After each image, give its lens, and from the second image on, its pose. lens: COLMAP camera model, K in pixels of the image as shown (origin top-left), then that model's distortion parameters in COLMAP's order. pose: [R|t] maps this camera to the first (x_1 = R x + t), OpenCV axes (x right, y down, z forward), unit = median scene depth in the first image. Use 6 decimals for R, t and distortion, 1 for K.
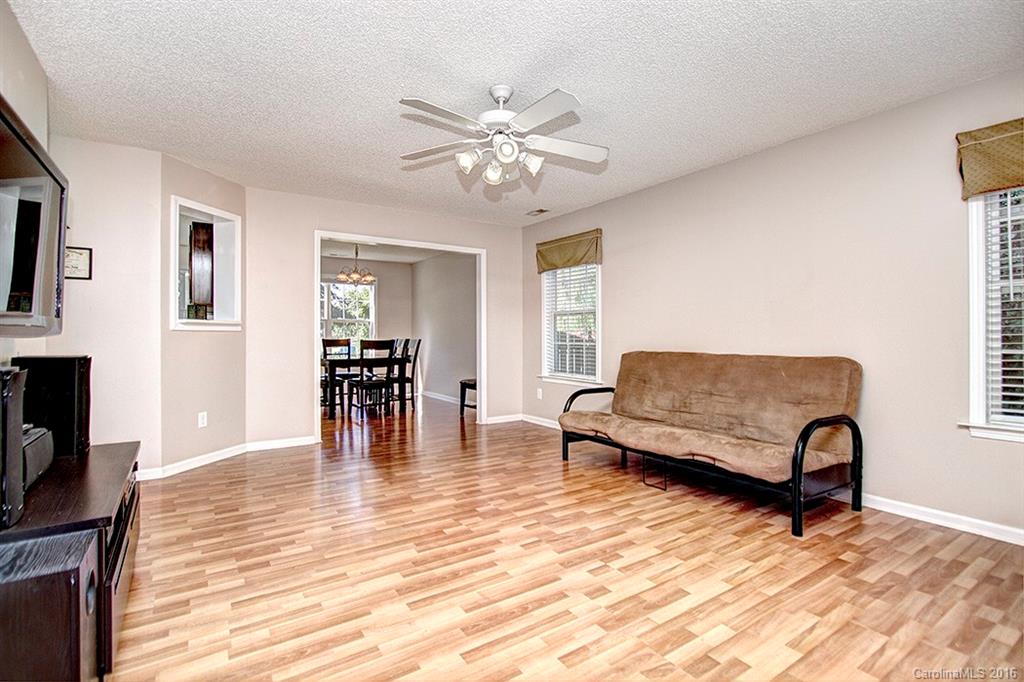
lens RADIAL K [[488.2, 0, 517.4], [0, 488.2, 335.8], [0, 0, 1]] dist [-0.009420, 0.003173]
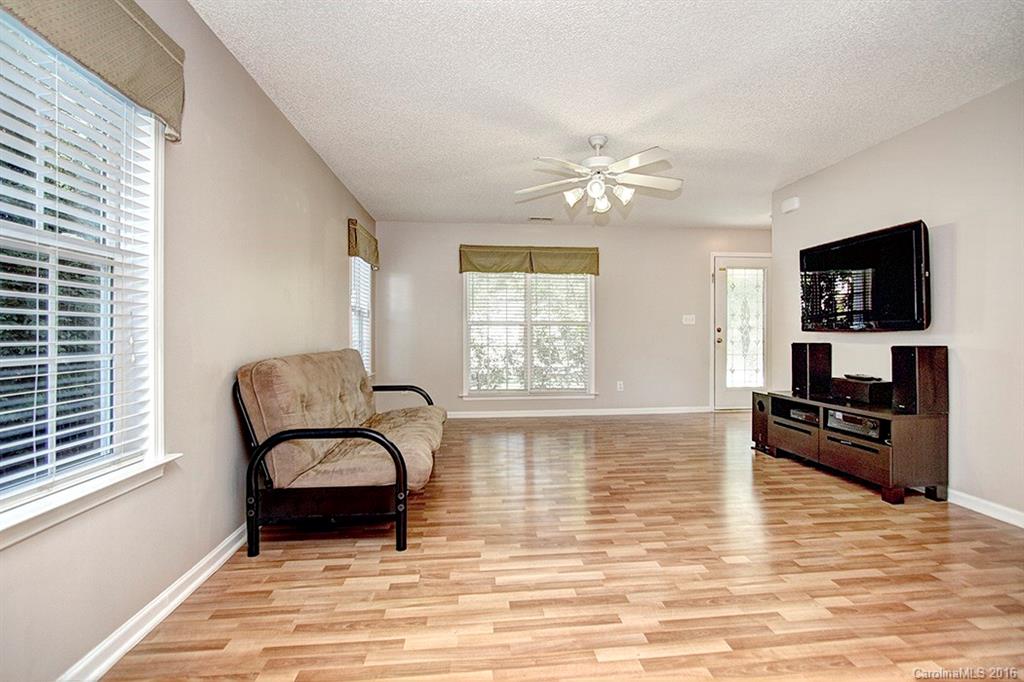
lens RADIAL K [[488.2, 0, 519.3], [0, 488.2, 339.1], [0, 0, 1]] dist [-0.009420, 0.003173]
pose [[-0.885055, -0.004346, 0.465466, -0.405320], [0.000873, 0.999939, 0.010995, 0.002910], [-0.465486, 0.010137, -0.884997, 2.034379]]
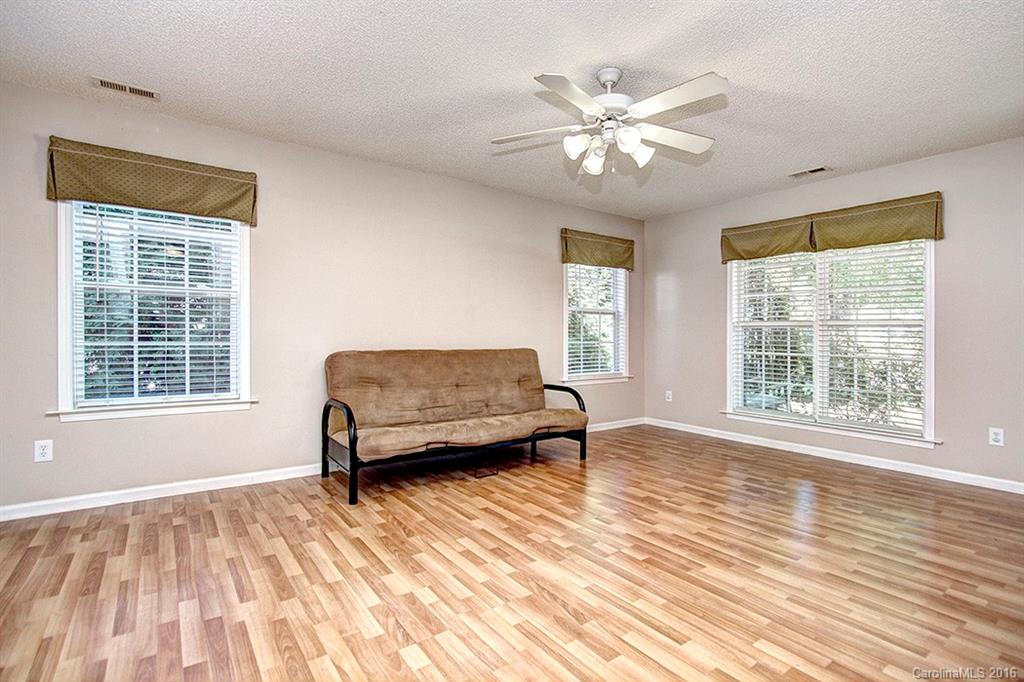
lens RADIAL K [[488.2, 0, 520.1], [0, 488.2, 337.9], [0, 0, 1]] dist [-0.009420, 0.003173]
pose [[-0.043126, -0.007269, 0.999043, -0.891266], [-0.008833, 0.999937, 0.006894, 0.001044], [-0.999031, -0.008528, -0.043187, 1.114140]]
